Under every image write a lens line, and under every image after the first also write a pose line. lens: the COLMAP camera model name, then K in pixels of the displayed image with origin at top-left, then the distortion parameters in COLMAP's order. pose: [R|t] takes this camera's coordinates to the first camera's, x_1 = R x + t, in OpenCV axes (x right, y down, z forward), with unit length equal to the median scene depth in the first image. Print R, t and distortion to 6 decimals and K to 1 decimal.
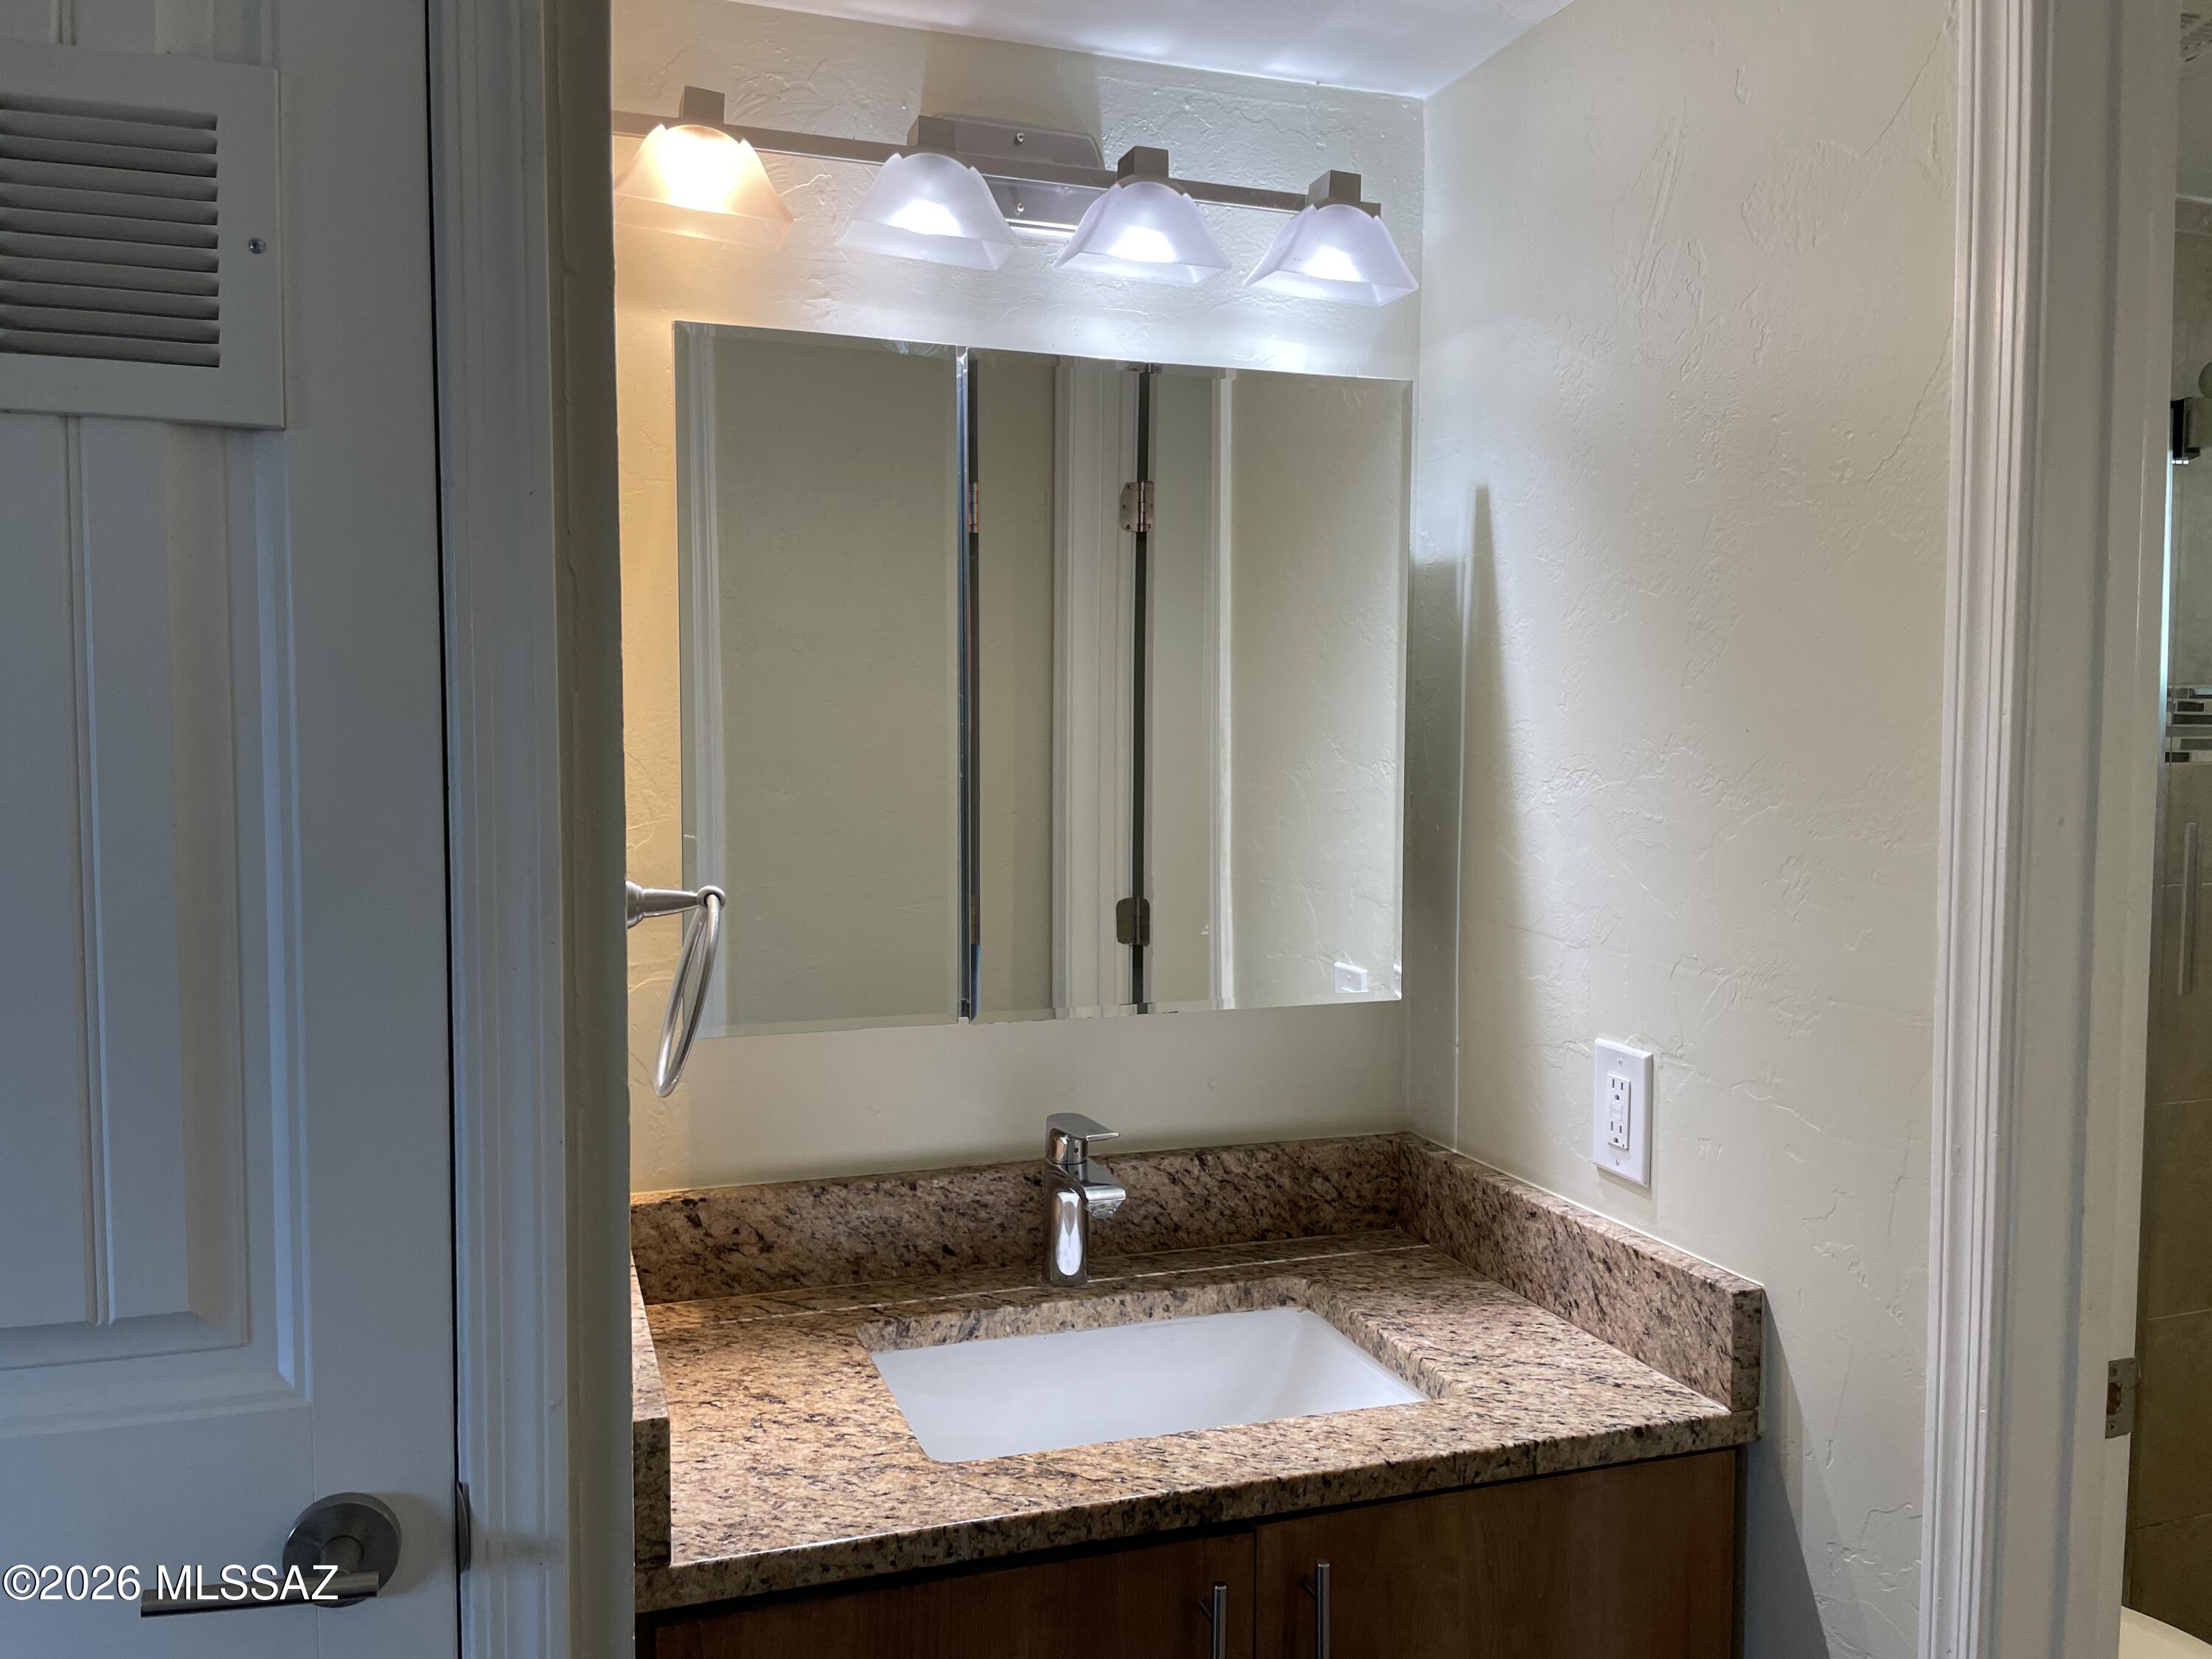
lens RADIAL K [[1660.7, 0, 1105.2], [0, 1660.7, 841.4], [0, 0, 1]] dist [0.090280, -0.123157]
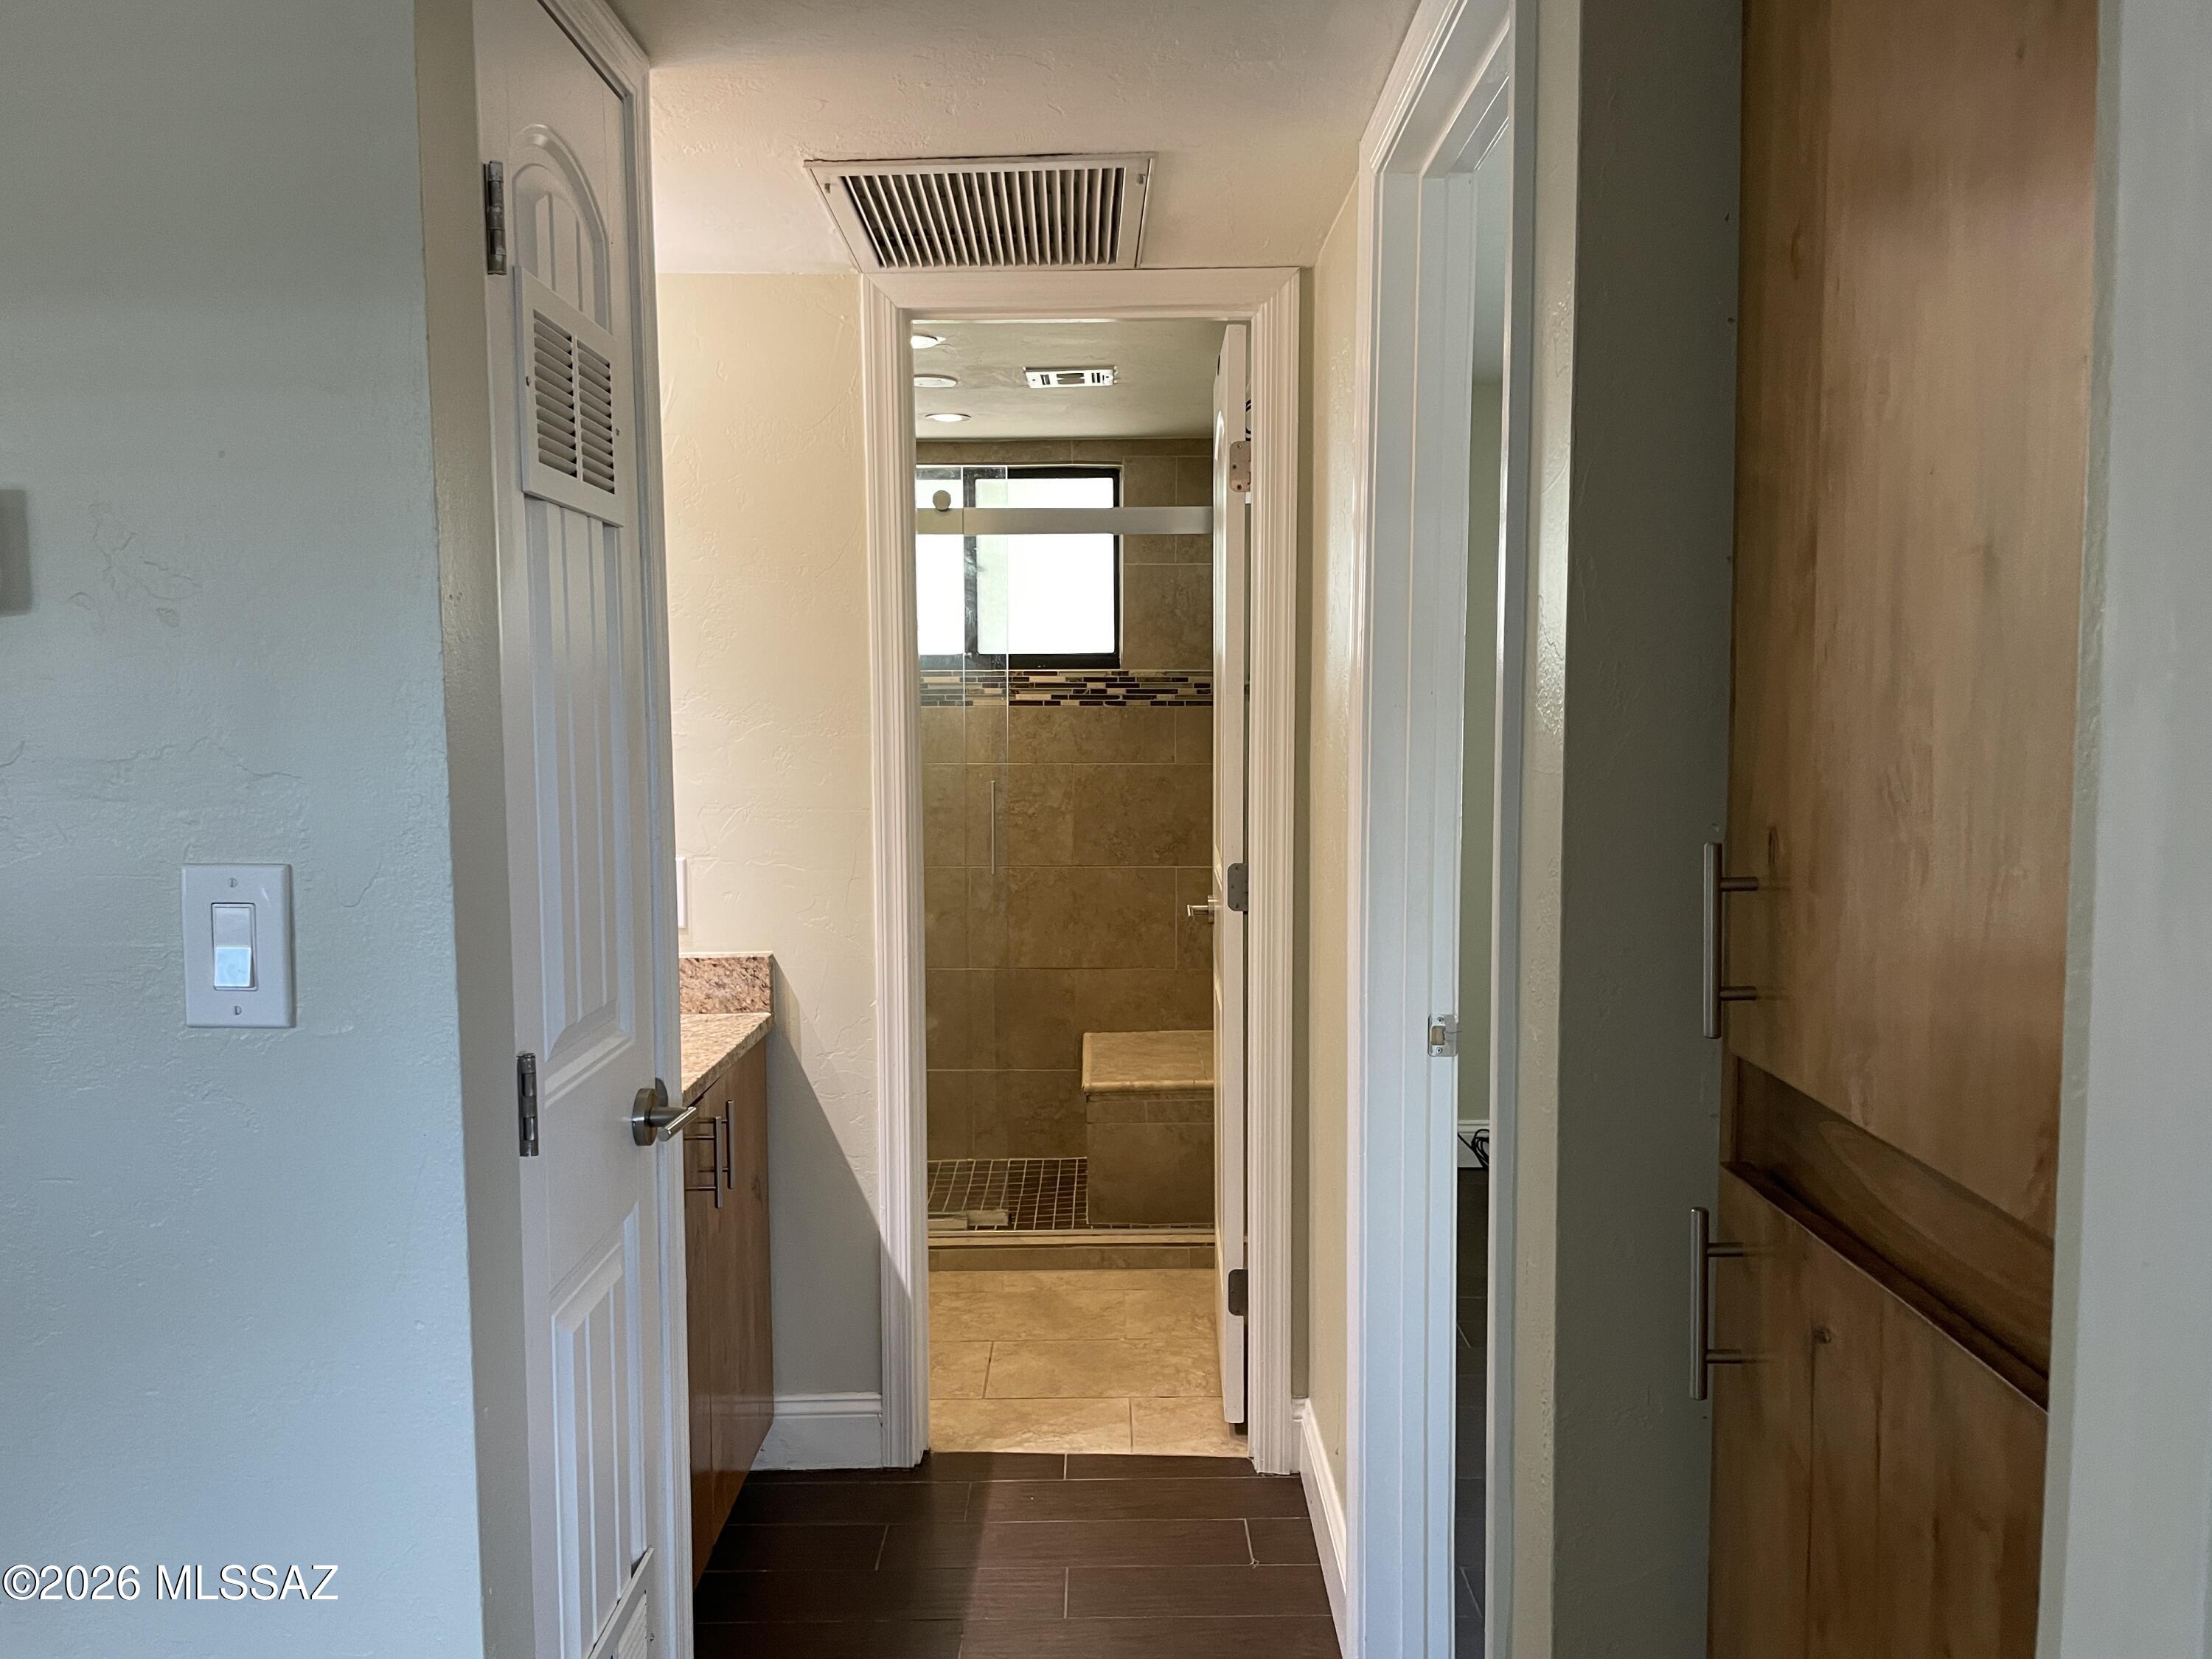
lens RADIAL K [[1660.7, 0, 1105.2], [0, 1660.7, 841.4], [0, 0, 1]] dist [0.090280, -0.123157]
pose [[0.319361, -0.090216, 0.943329, -1.292711], [0.067858, 0.995080, 0.072192, 0.004520], [-0.945201, 0.040957, 0.323911, -0.064022]]
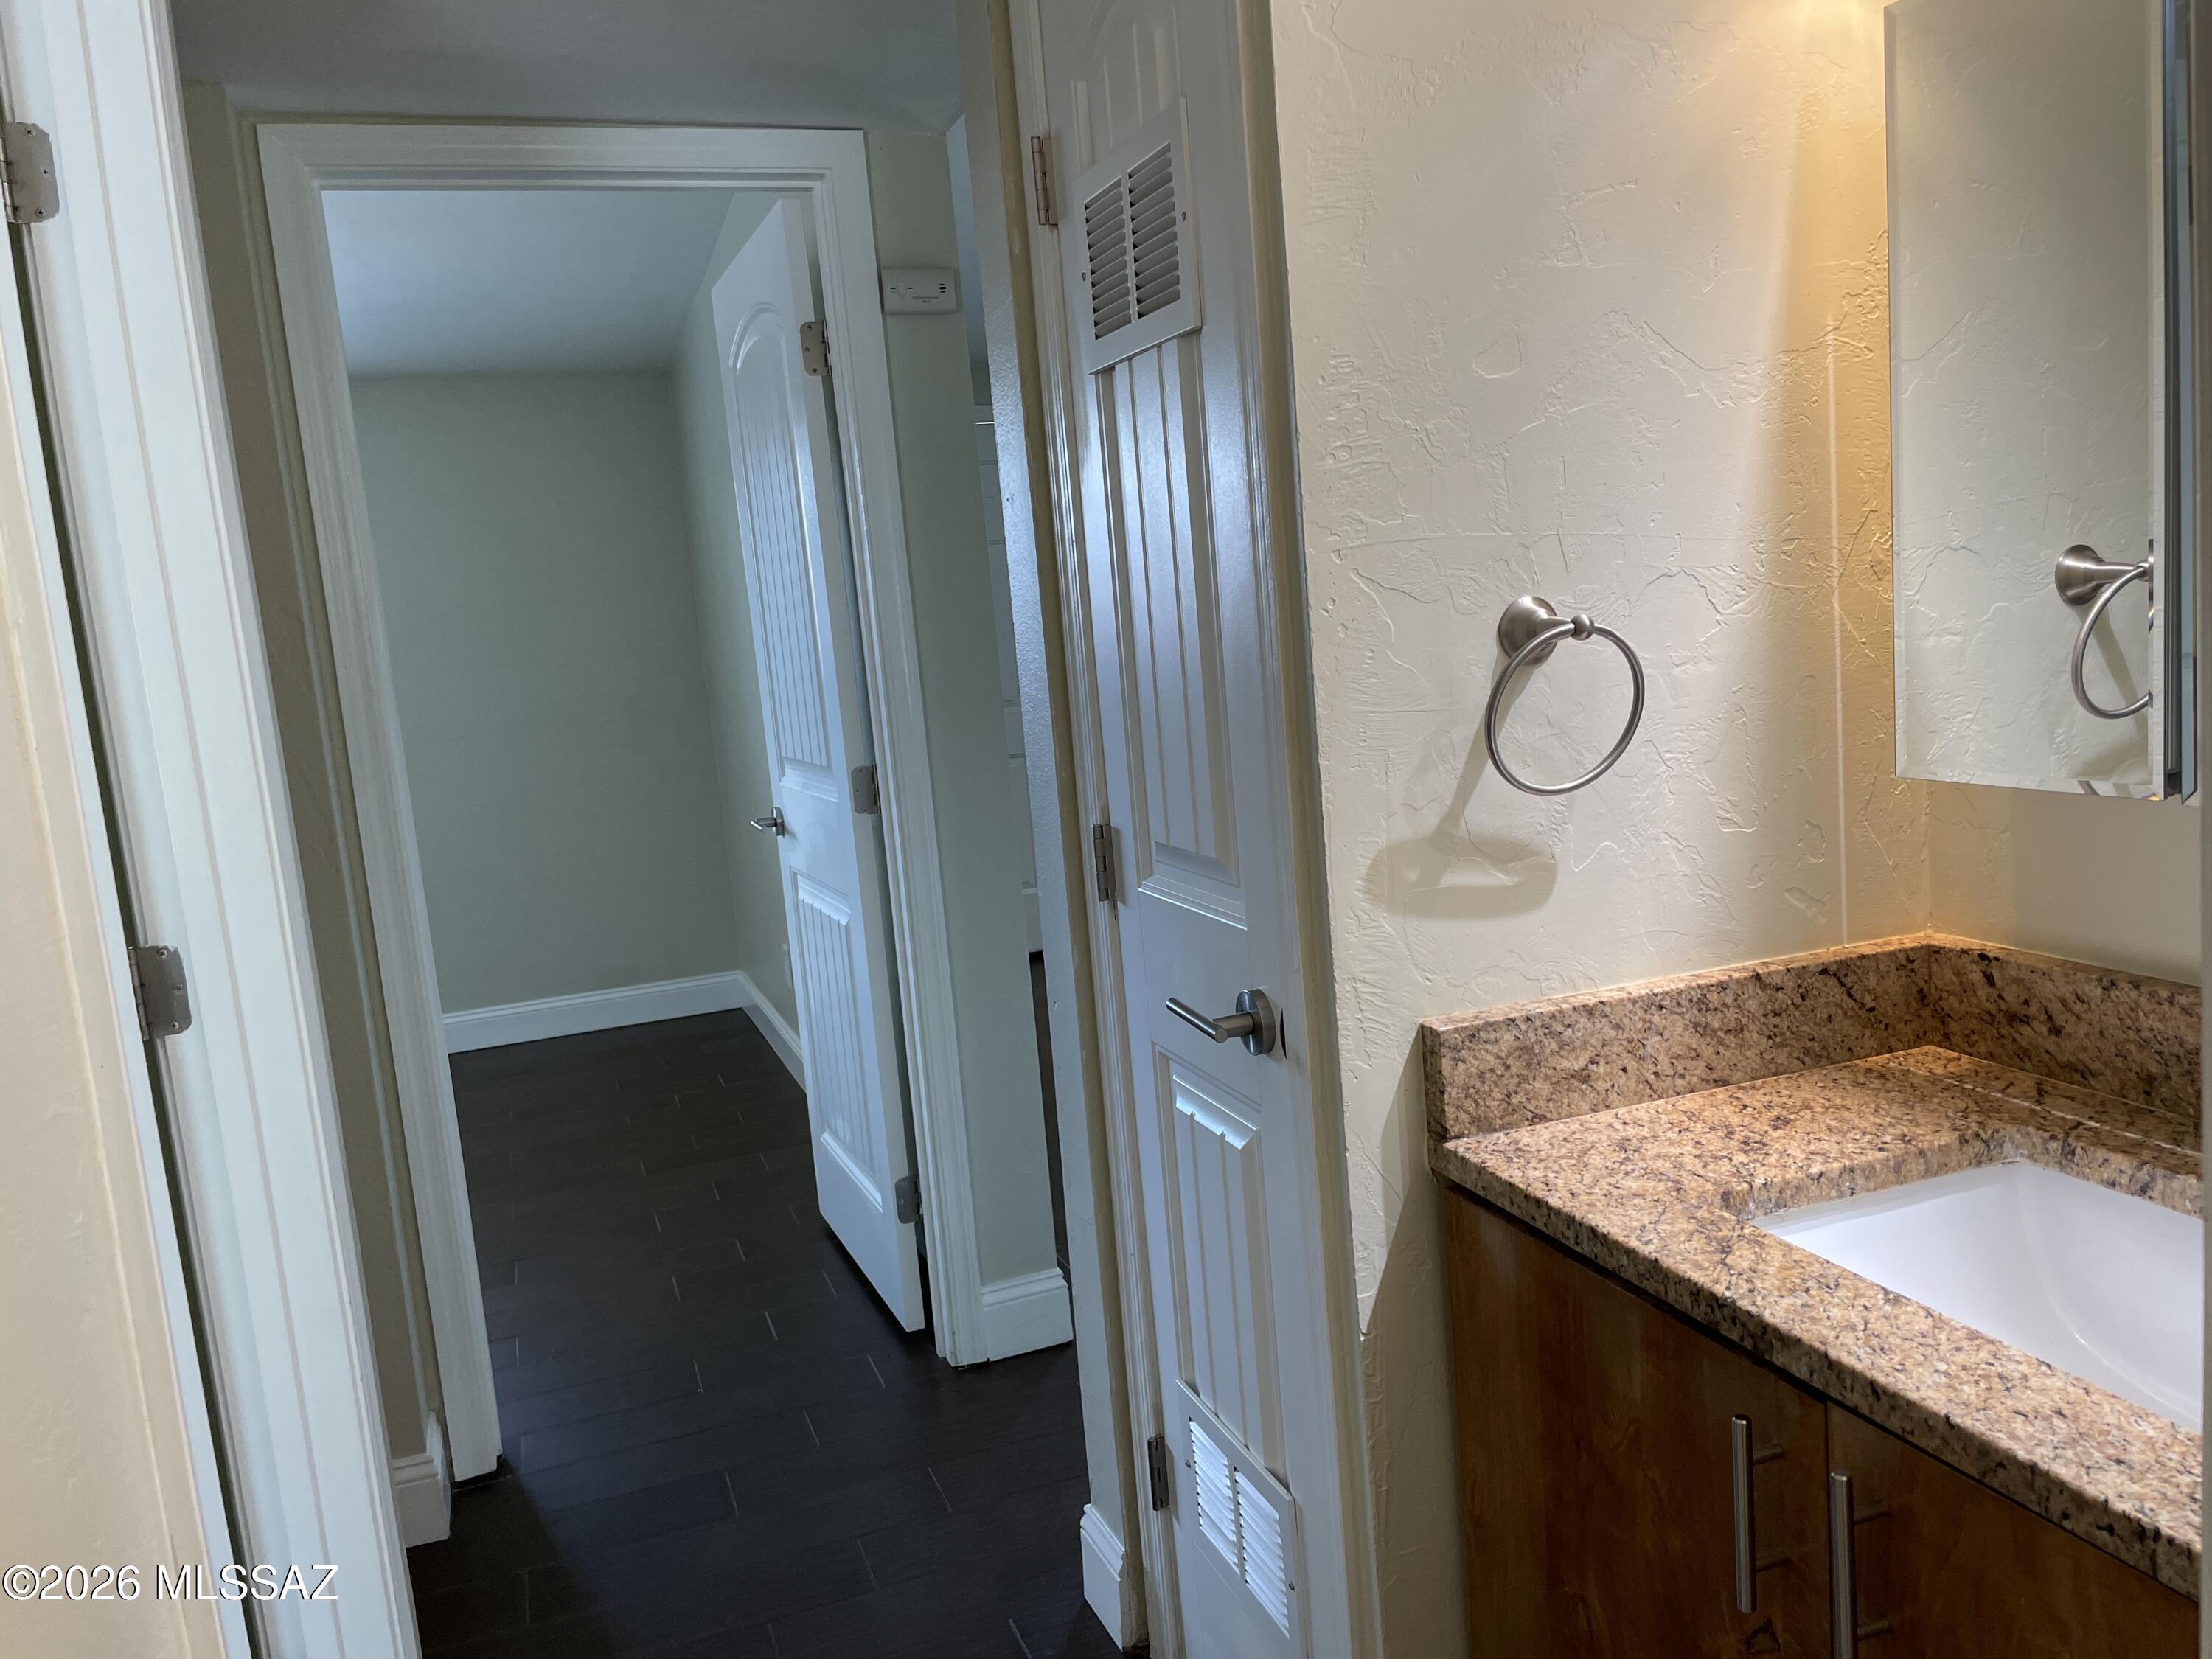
lens RADIAL K [[1660.7, 0, 1105.2], [0, 1660.7, 841.4], [0, 0, 1]] dist [0.090280, -0.123157]
pose [[0.022528, 0.138762, -0.990070, 0.727906], [0.018661, 0.990090, 0.139189, 0.011288], [0.999572, -0.021611, 0.019715, 0.535069]]
